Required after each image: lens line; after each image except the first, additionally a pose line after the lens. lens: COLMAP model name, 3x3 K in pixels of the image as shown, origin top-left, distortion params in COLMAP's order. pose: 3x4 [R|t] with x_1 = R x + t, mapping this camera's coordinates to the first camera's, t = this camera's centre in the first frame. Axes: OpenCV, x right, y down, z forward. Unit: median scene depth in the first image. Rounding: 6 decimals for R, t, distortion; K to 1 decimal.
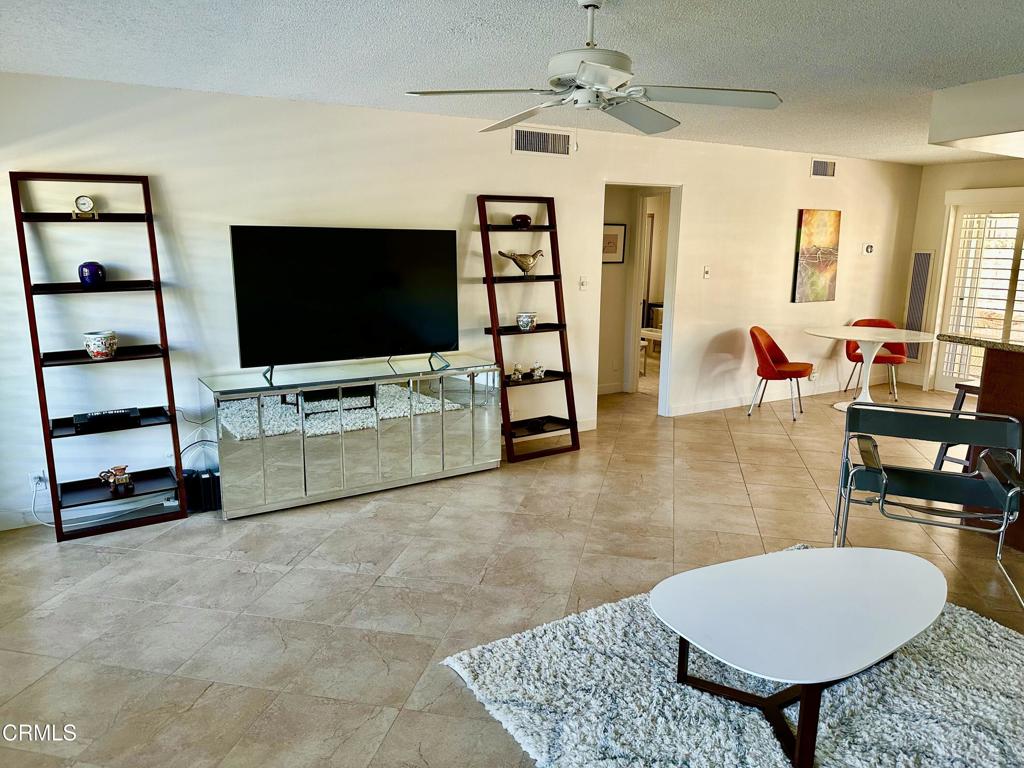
lens RADIAL K [[717.9, 0, 509.1], [0, 717.9, 383.3], [0, 0, 1]] dist [0.027075, -0.042164]
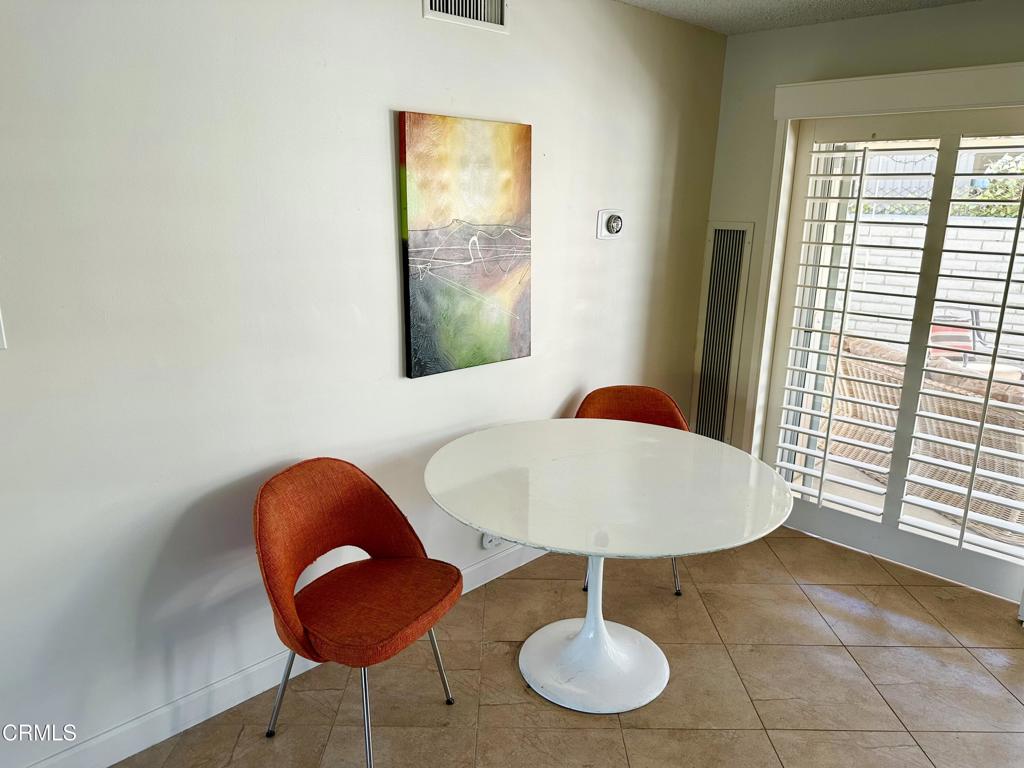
lens RADIAL K [[717.9, 0, 514.0], [0, 717.9, 387.3], [0, 0, 1]] dist [0.027075, -0.042164]
pose [[0.974832, -0.053863, 0.216338, 0.363229], [0.040413, 0.996993, 0.066125, -0.127061], [-0.219249, -0.055718, 0.974077, 0.624955]]
